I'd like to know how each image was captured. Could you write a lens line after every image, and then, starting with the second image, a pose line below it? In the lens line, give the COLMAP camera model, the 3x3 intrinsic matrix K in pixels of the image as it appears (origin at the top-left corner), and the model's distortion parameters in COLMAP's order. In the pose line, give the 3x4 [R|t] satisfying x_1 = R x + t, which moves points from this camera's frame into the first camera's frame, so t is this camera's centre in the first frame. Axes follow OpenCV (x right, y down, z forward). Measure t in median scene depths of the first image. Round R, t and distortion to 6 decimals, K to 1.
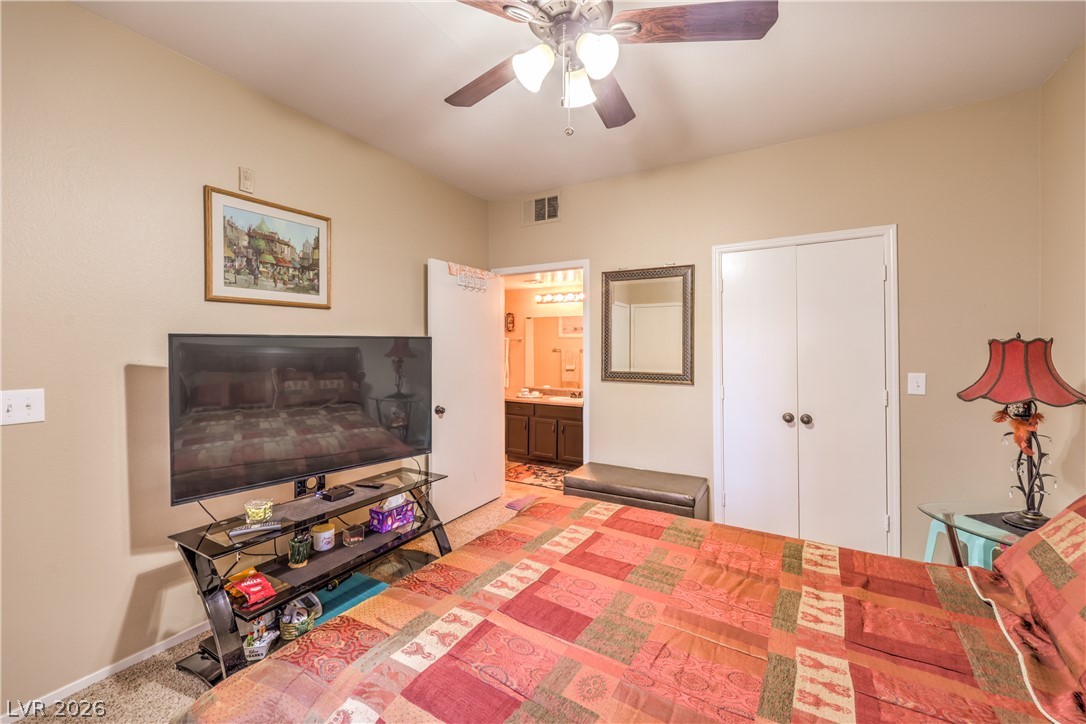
lens RADIAL K [[441.0, 0, 541.8], [0, 441.0, 359.7], [0, 0, 1]] dist [-0.002925, -0.000114]
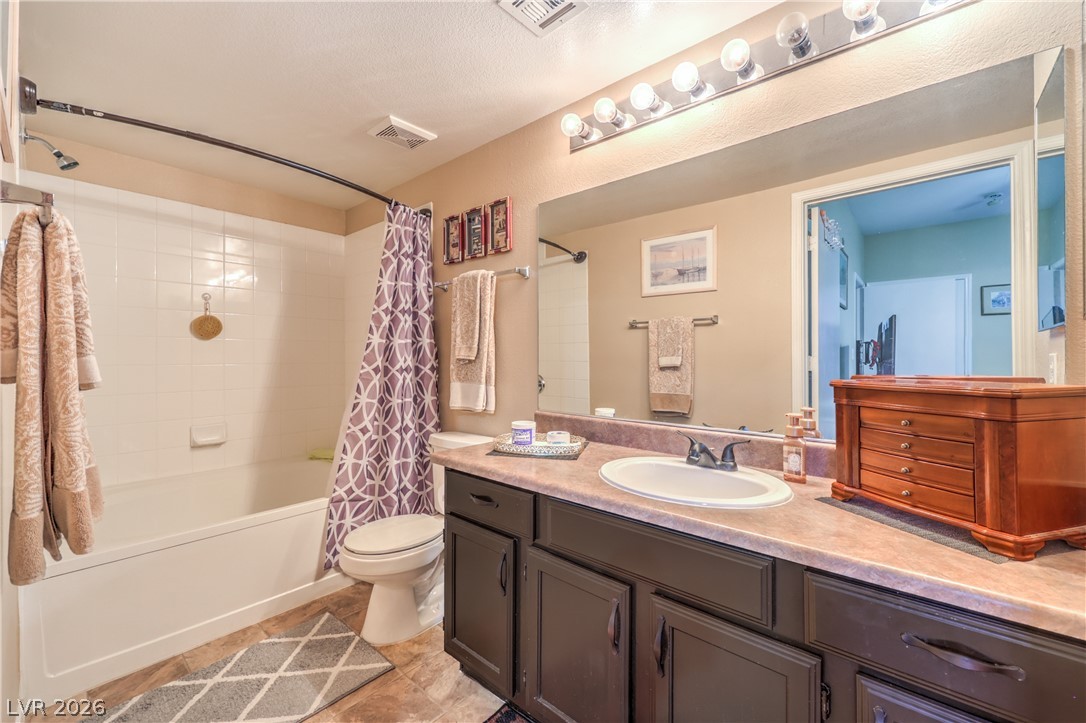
lens RADIAL K [[441.0, 0, 541.8], [0, 441.0, 359.2], [0, 0, 1]] dist [-0.002925, -0.000114]
pose [[0.981469, -0.005527, -0.191540, 0.028920], [0.001567, 0.999782, -0.020822, 0.028669], [0.191614, 0.020136, 0.981264, 0.665111]]
